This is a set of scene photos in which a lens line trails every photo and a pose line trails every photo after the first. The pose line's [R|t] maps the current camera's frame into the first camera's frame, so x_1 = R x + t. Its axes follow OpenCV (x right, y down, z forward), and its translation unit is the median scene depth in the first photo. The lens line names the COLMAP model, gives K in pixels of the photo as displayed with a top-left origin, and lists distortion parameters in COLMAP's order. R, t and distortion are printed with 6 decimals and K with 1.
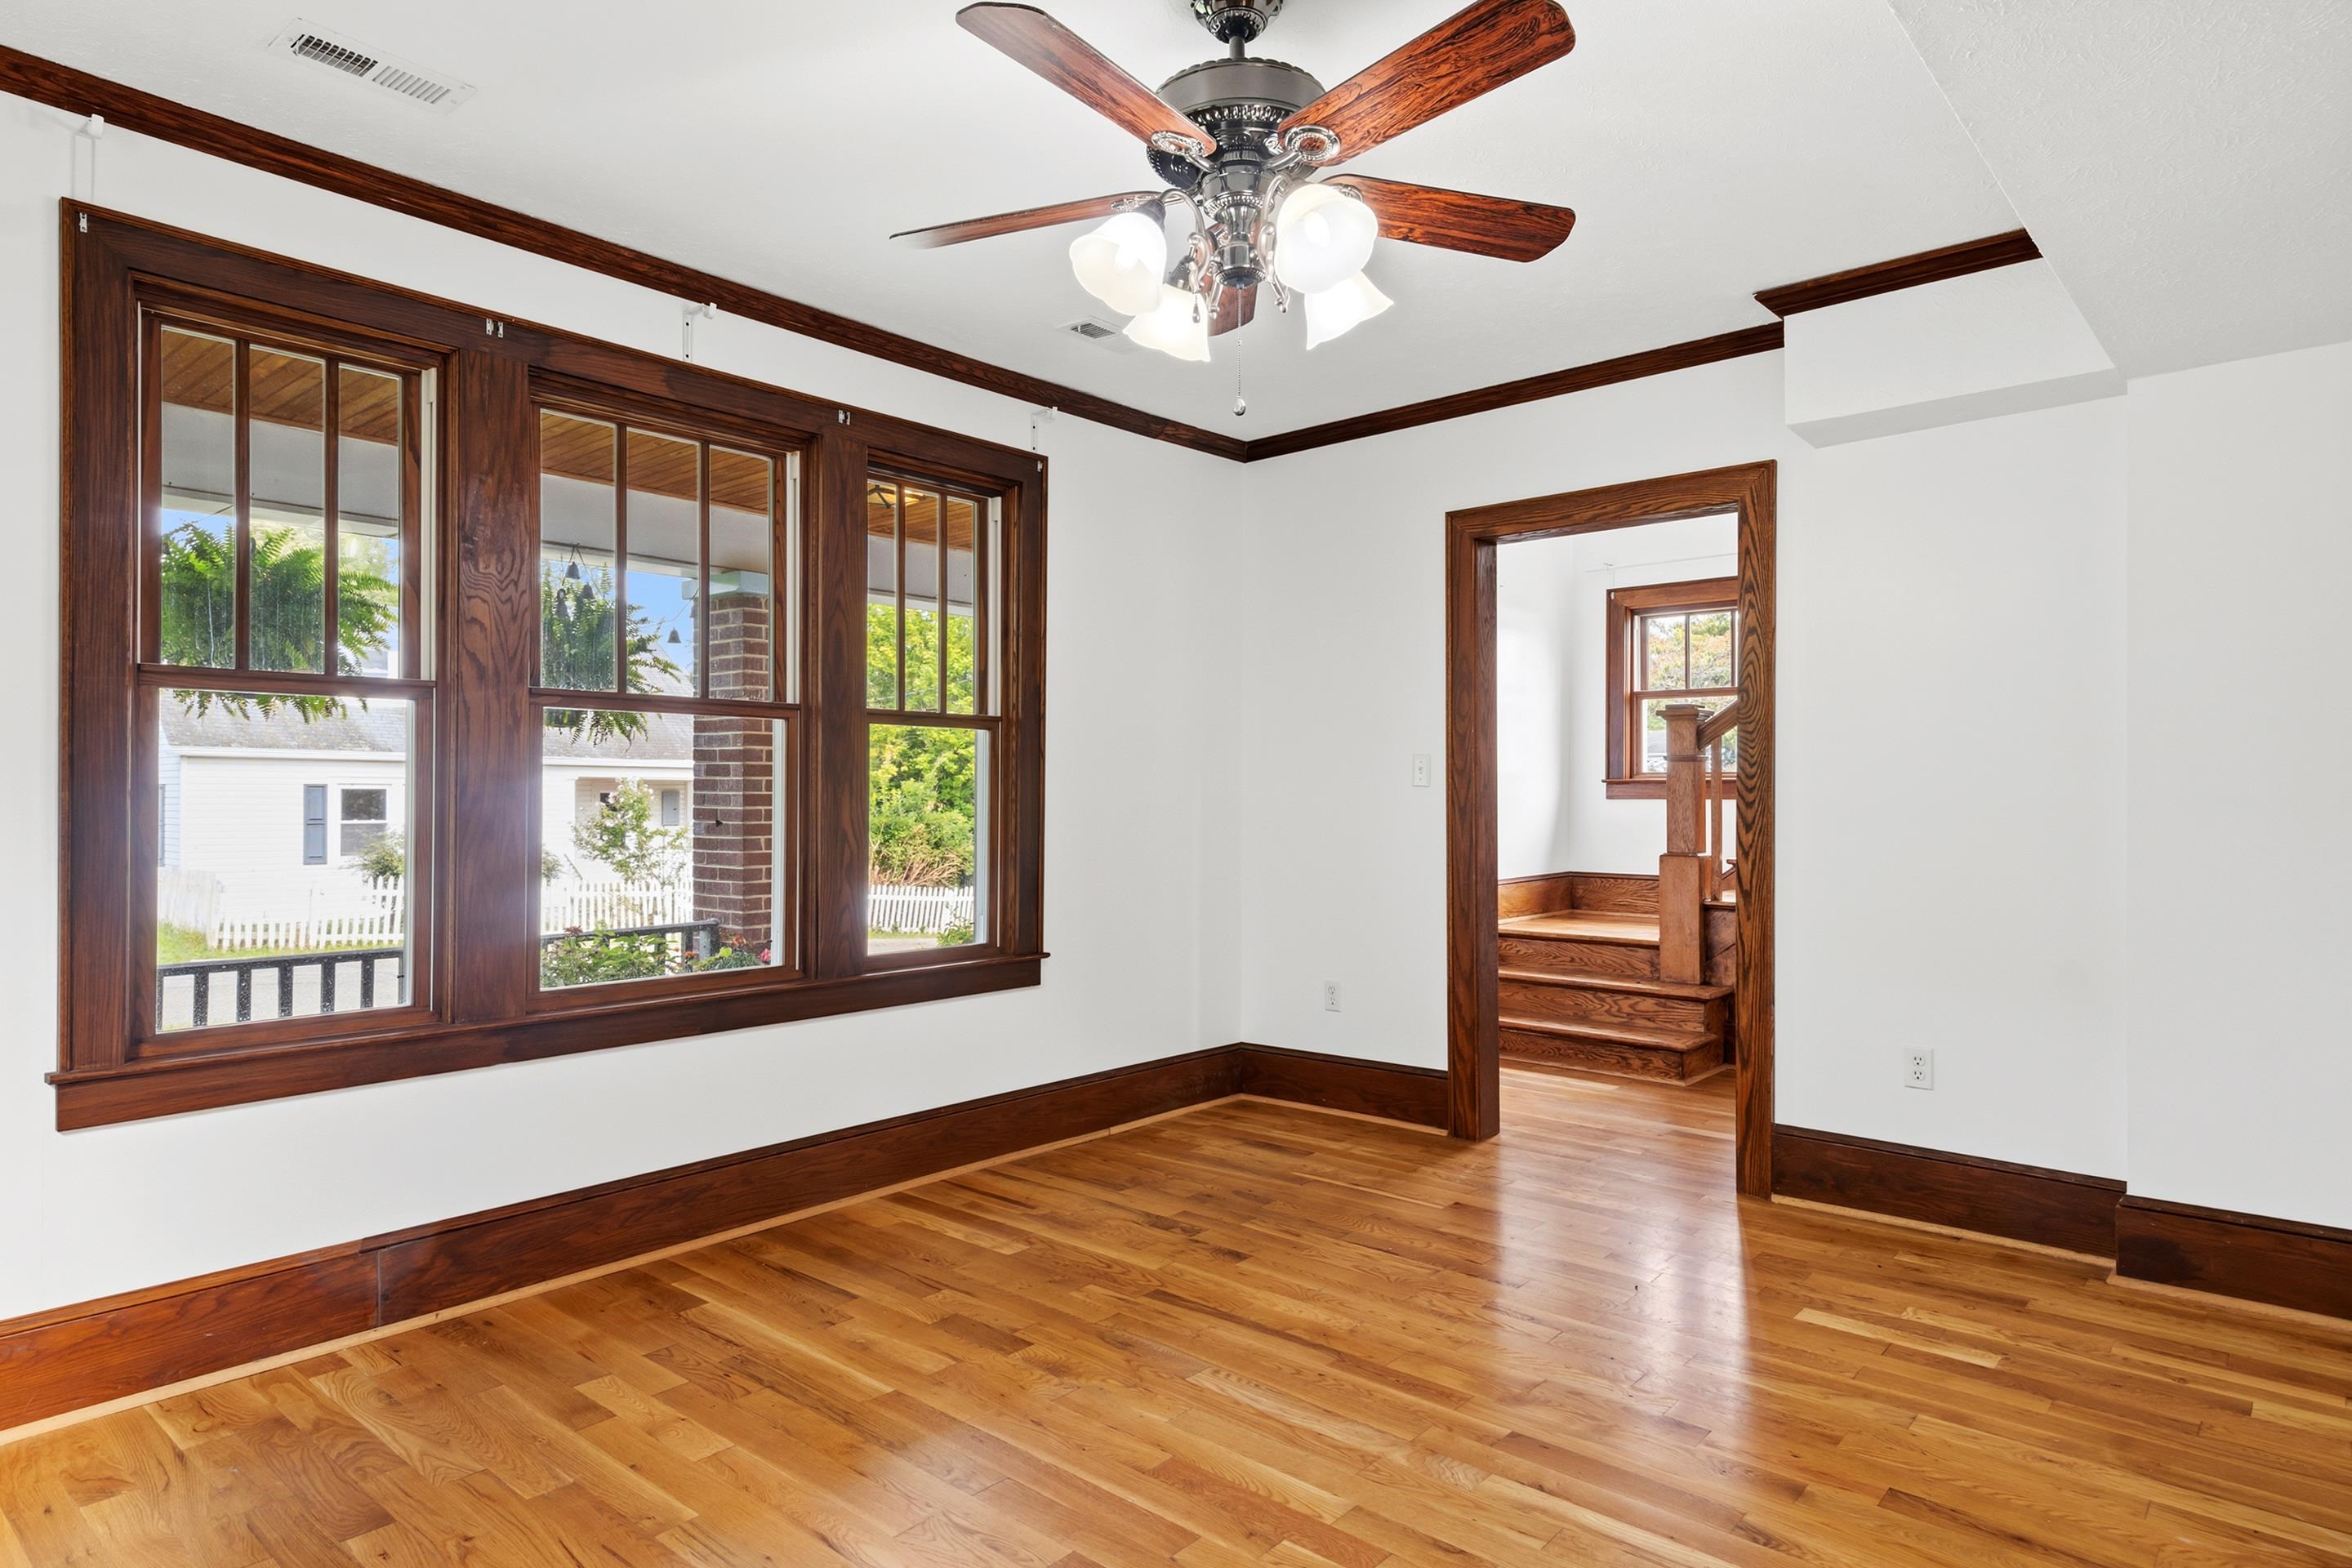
lens RADIAL K [[1331.4, 0, 1188.7], [0, 1331.4, 787.7], [0, 0, 1]] dist [0.021468, -0.004042]
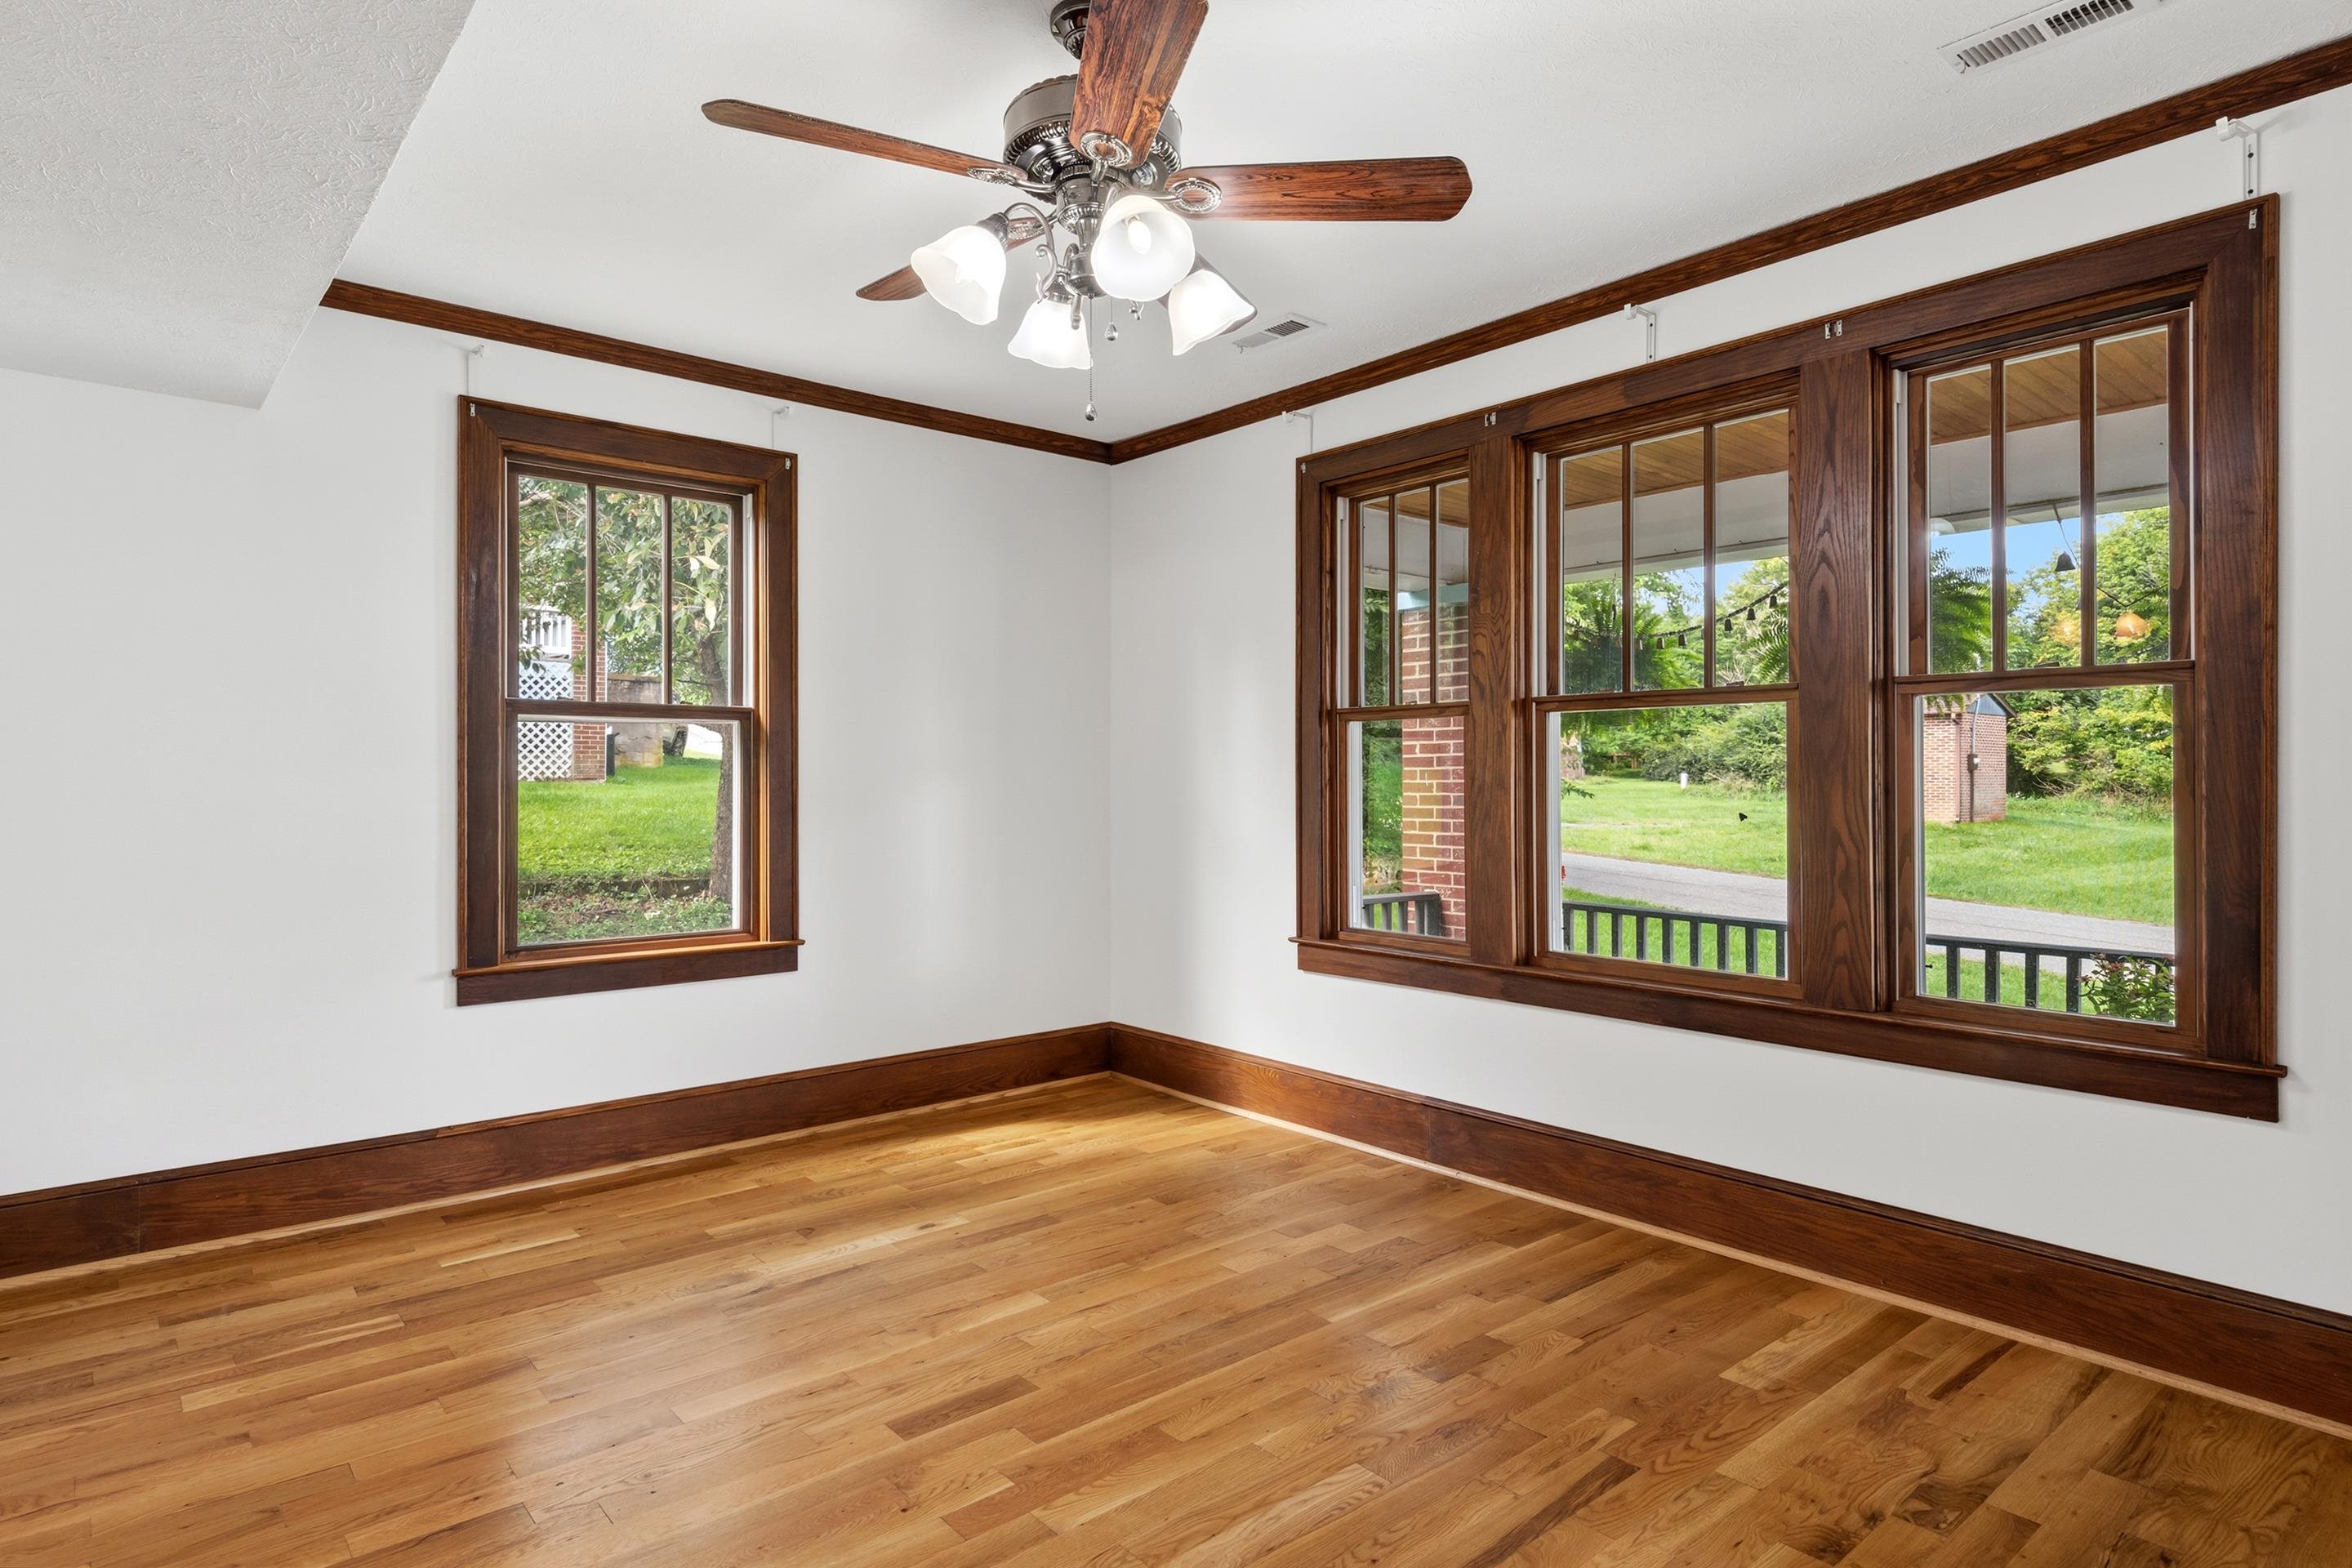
lens RADIAL K [[1331.4, 0, 1187.7], [0, 1331.4, 777.3], [0, 0, 1]] dist [0.021468, -0.004042]
pose [[-0.162824, -0.004575, -0.986645, 0.647674], [0.003277, 0.999981, -0.005178, 0.002124], [0.986650, -0.004077, -0.162806, 0.768585]]
